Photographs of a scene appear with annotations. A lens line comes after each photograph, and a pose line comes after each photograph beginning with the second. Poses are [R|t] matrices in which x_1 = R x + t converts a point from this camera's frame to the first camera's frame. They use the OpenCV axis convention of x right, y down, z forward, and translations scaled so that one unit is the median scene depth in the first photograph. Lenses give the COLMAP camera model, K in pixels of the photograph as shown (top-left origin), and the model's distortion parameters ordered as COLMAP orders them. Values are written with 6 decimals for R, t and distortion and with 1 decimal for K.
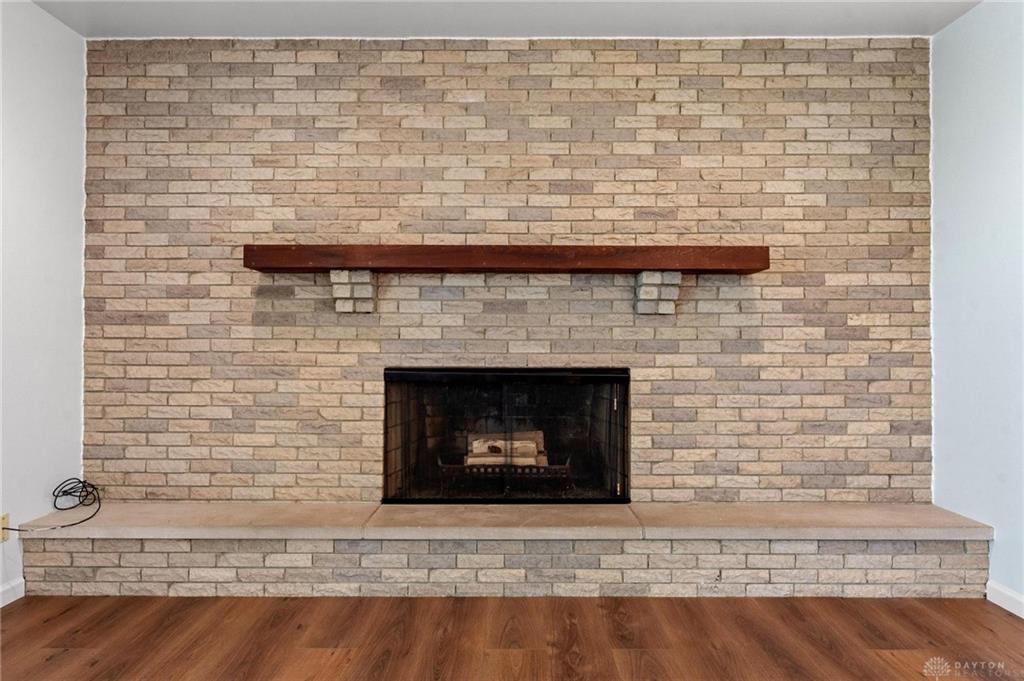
lens RADIAL K [[704.7, 0, 508.6], [0, 704.7, 347.6], [0, 0, 1]] dist [0.001315, 0.000179]
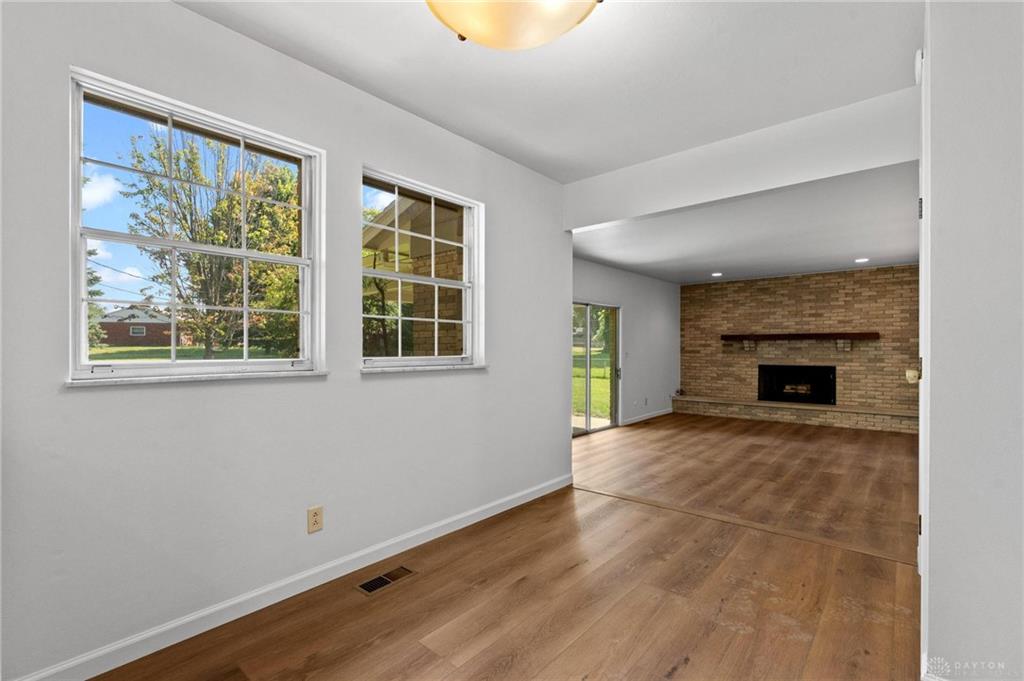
lens RADIAL K [[463.7, 0, 514.1], [0, 463.7, 344.7], [0, 0, 1]] dist [-0.003655, -0.000643]
pose [[0.762386, -0.007607, -0.647077, 0.438703], [-0.003612, 0.999865, -0.016011, -0.035840], [0.647112, 0.014544, 0.762256, -1.769004]]
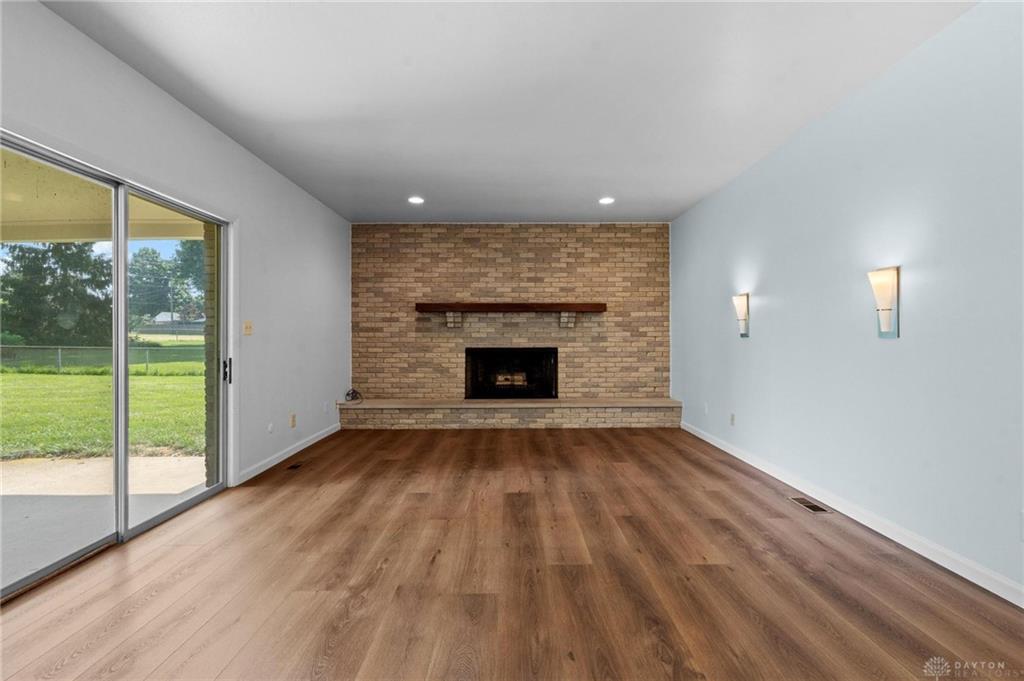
lens RADIAL K [[463.7, 0, 514.1], [0, 463.7, 344.7], [0, 0, 1]] dist [-0.003655, -0.000643]
pose [[0.999892, -0.004458, 0.013985, -0.017349], [0.004385, 0.999977, 0.005258, 0.007688], [-0.014008, -0.005196, 0.999888, -0.747784]]
